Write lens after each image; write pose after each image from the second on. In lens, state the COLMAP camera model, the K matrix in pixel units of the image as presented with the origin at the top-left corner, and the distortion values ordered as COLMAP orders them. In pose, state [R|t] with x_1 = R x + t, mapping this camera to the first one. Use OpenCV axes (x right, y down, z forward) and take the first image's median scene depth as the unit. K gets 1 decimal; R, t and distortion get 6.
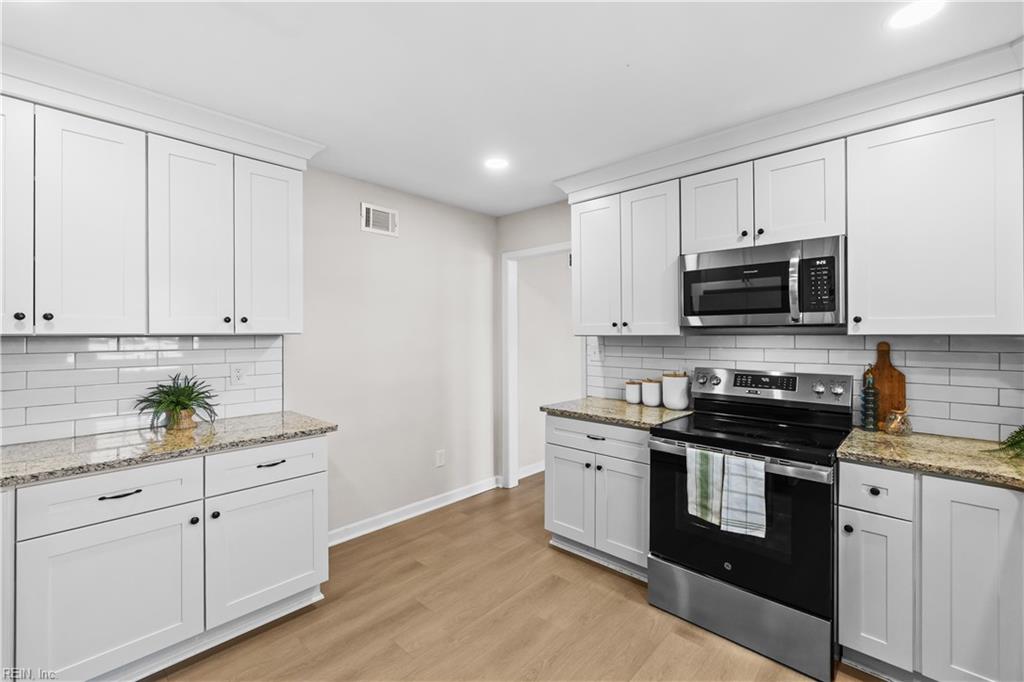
lens RADIAL K [[436.9, 0, 509.2], [0, 436.9, 337.9], [0, 0, 1]] dist [-0.001672, -0.000051]
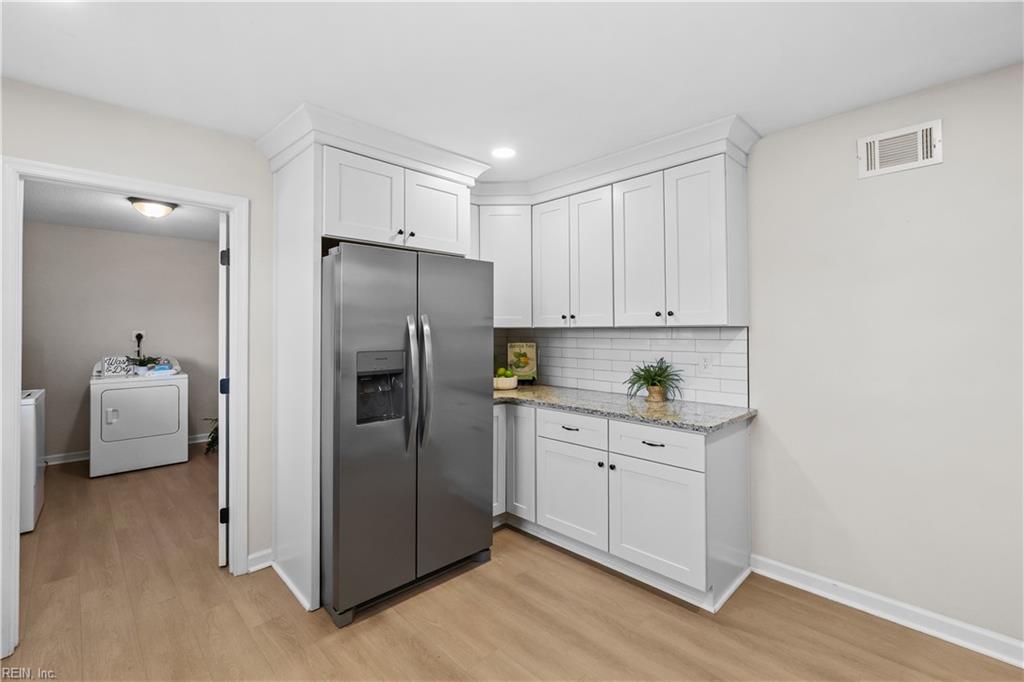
lens RADIAL K [[451.6, 0, 511.3], [0, 451.6, 320.3], [0, 0, 1]] dist [0.000574, -0.000080]
pose [[-0.037856, -0.010235, -0.999231, 0.526115], [0.002296, 0.999944, -0.010330, -0.011935], [0.999281, -0.002686, -0.037830, 0.585525]]
